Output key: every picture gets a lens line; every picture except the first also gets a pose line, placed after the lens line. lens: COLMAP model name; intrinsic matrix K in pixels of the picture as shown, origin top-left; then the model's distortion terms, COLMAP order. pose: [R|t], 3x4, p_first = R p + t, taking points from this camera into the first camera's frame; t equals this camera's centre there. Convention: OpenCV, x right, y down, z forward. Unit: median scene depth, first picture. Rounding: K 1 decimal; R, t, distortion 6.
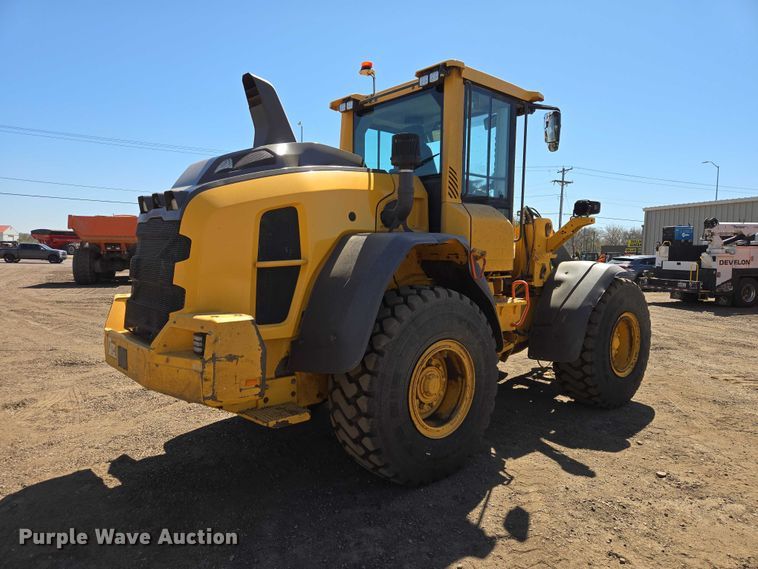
lens RADIAL K [[495.0, 0, 372.7], [0, 495.0, 292.0], [0, 0, 1]] dist [0.008087, -0.030382]
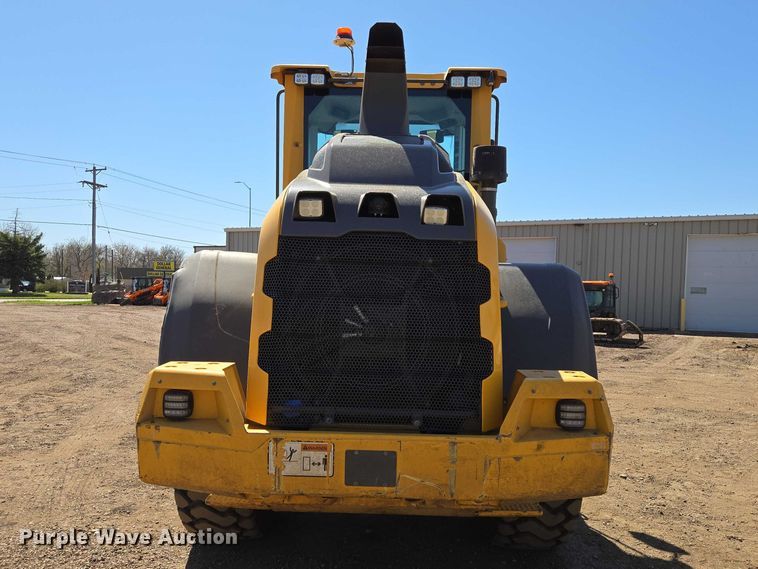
lens RADIAL K [[637.8, 0, 345.6], [0, 637.8, 316.2], [0, 0, 1]] dist [0.031606, -0.014973]
pose [[0.673310, -0.040188, 0.738268, -0.987215], [0.051836, 0.998630, 0.007085, -0.049334], [-0.737541, 0.033498, 0.674471, 0.476959]]
